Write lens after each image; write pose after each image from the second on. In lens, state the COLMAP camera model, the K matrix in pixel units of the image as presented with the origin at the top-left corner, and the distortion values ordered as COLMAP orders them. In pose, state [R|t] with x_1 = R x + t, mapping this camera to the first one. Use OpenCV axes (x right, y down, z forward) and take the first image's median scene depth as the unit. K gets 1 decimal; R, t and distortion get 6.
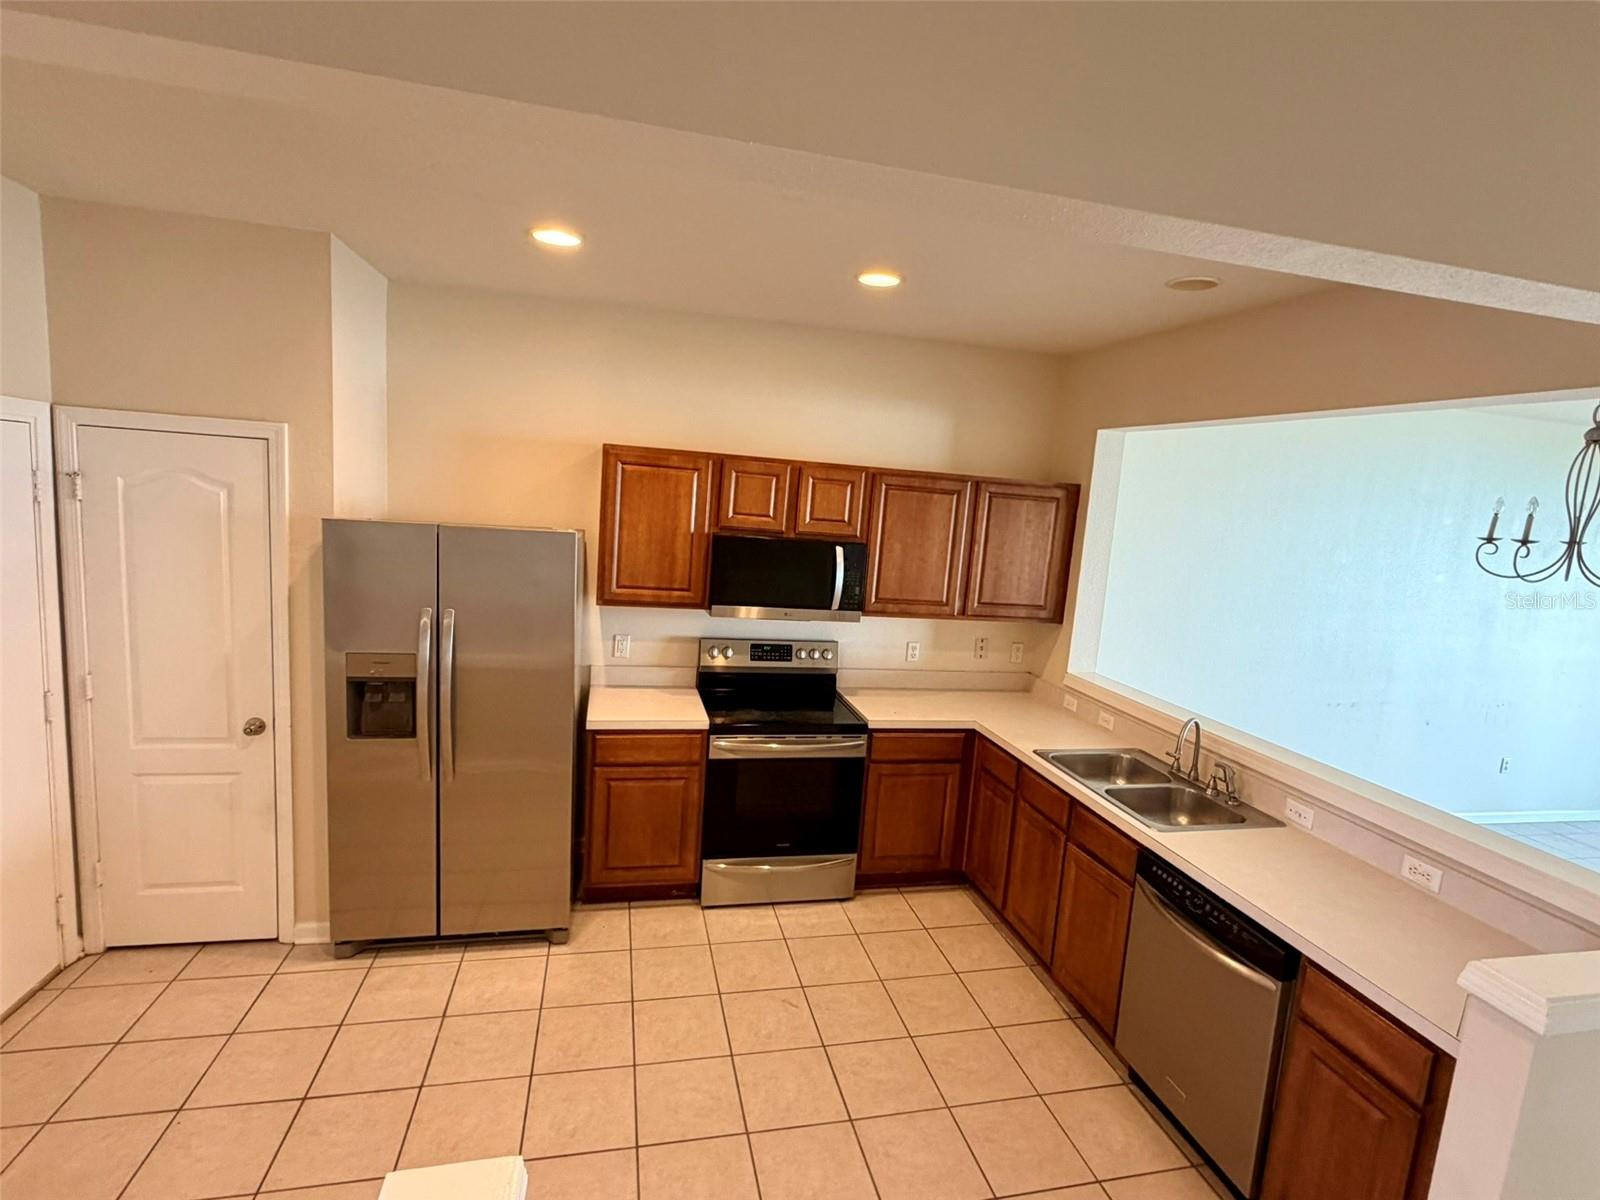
lens RADIAL K [[776.6, 0, 795.2], [0, 776.6, 601.6], [0, 0, 1]] dist [0.001045, -0.000512]
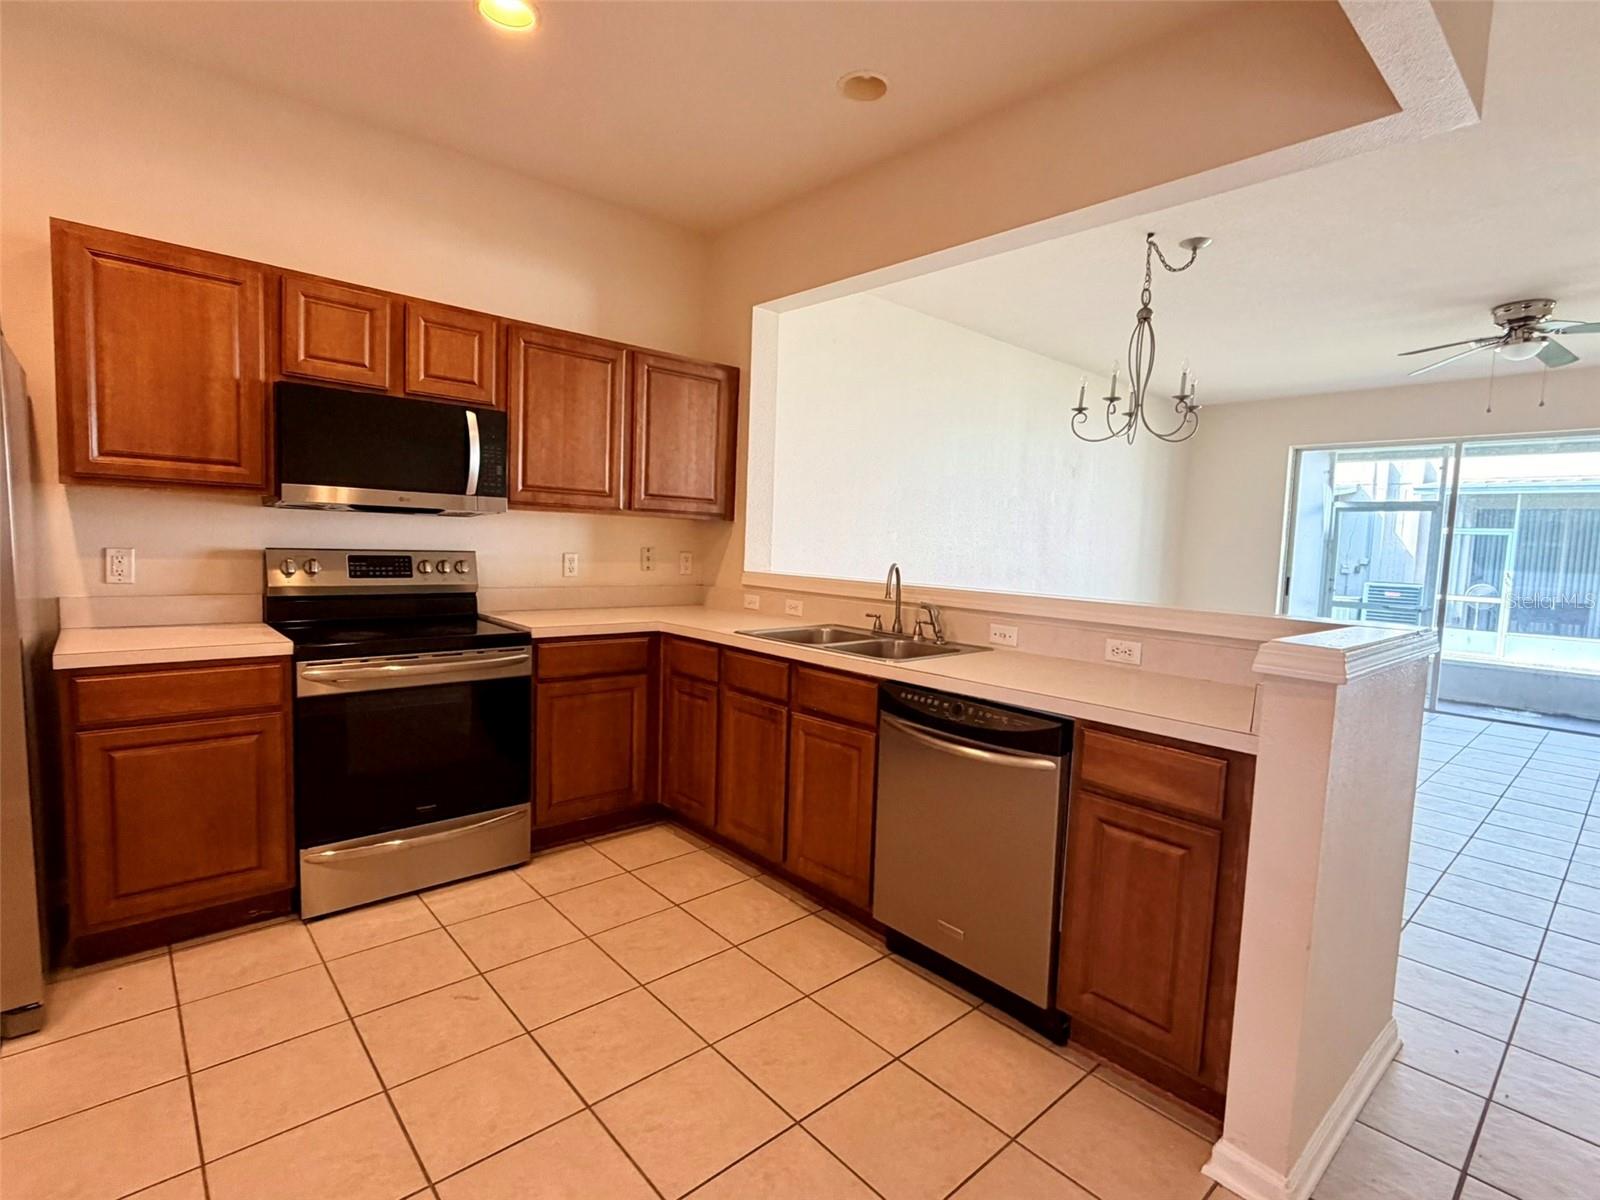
lens RADIAL K [[776.6, 0, 794.0], [0, 776.6, 602.9], [0, 0, 1]] dist [0.001045, -0.000512]
pose [[0.878381, -0.079682, 0.471273, -0.040940], [0.092964, 0.995657, -0.004926, 0.157168], [-0.468833, 0.048138, 0.881974, 0.181036]]
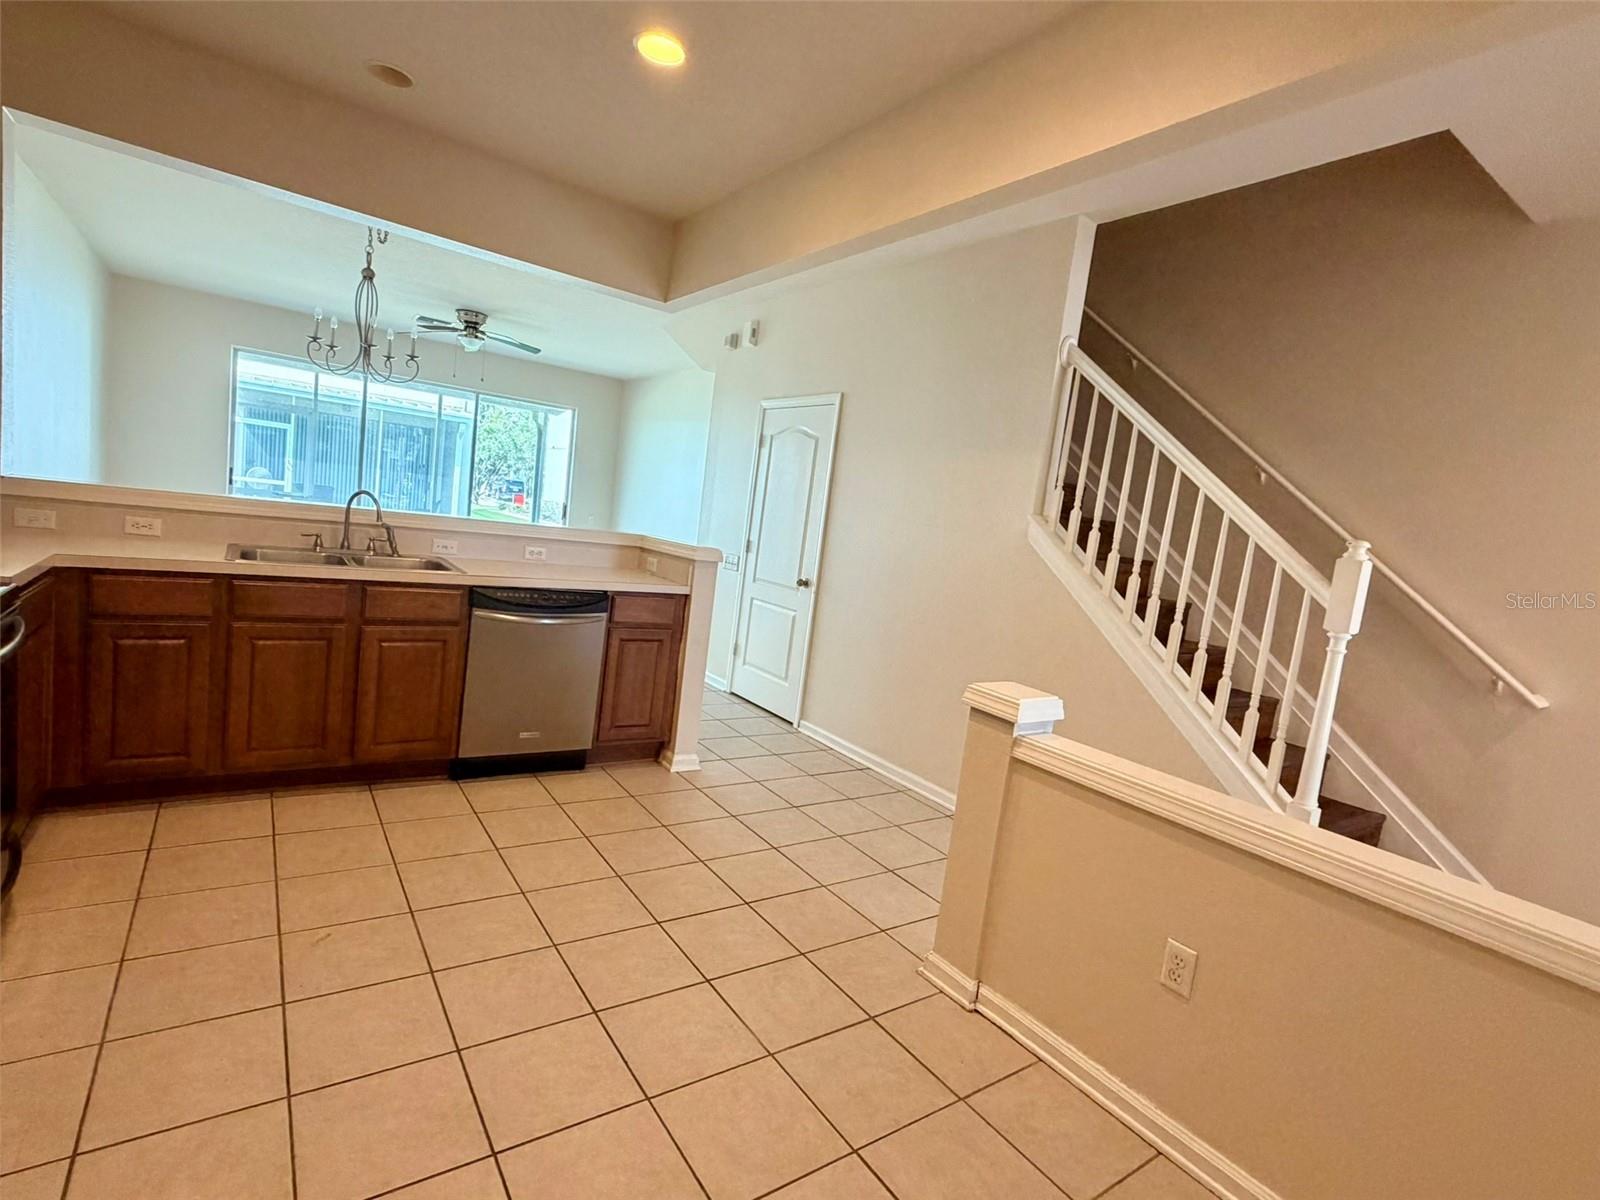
lens RADIAL K [[776.6, 0, 802.2], [0, 776.6, 599.9], [0, 0, 1]] dist [0.001045, -0.000512]
pose [[-0.365061, -0.217788, 0.905151, -0.619680], [-0.020997, 0.973931, 0.225869, 0.031602], [-0.930747, 0.063451, -0.360117, 0.678325]]
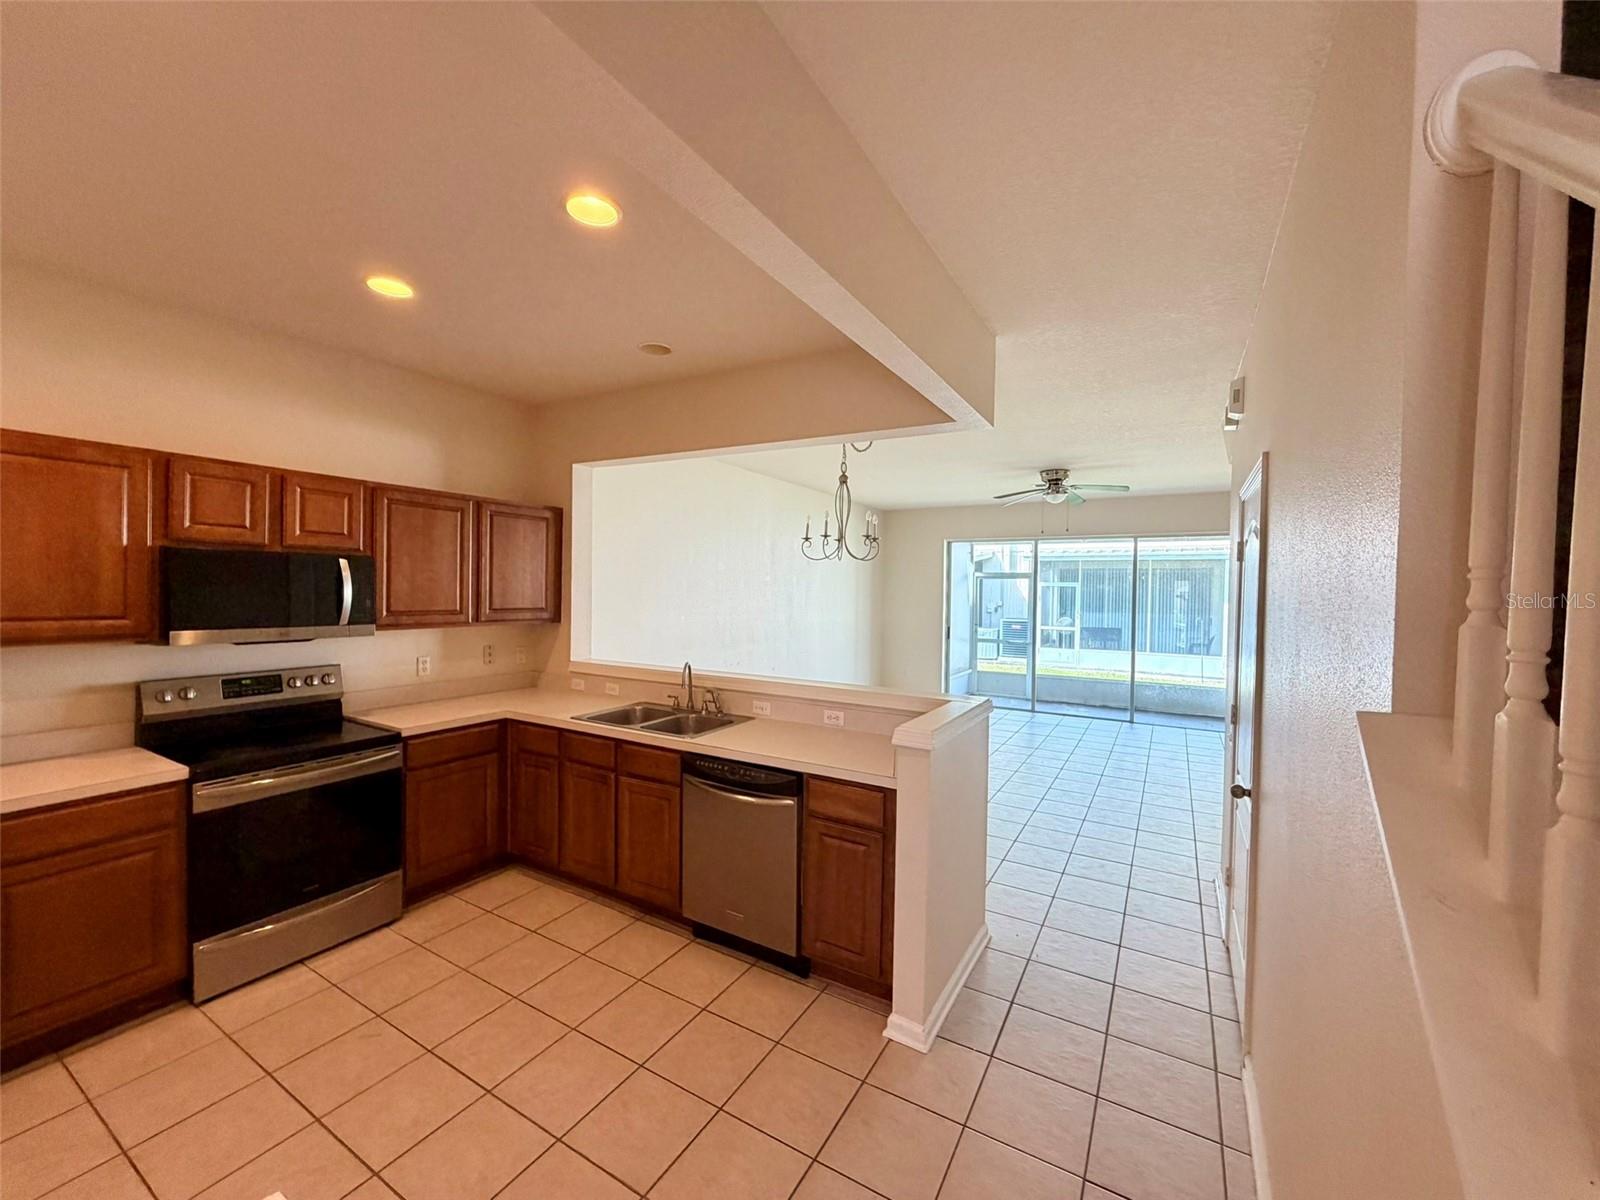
lens RADIAL K [[638.4, 0, 795.0], [0, 638.4, 600.7], [0, 0, 1]] dist [0.001196, -0.000462]
pose [[0.690259, -0.076262, 0.719532, -0.134907], [0.134350, 0.990646, -0.023888, 0.077713], [-0.710980, 0.113158, 0.694048, 0.053213]]
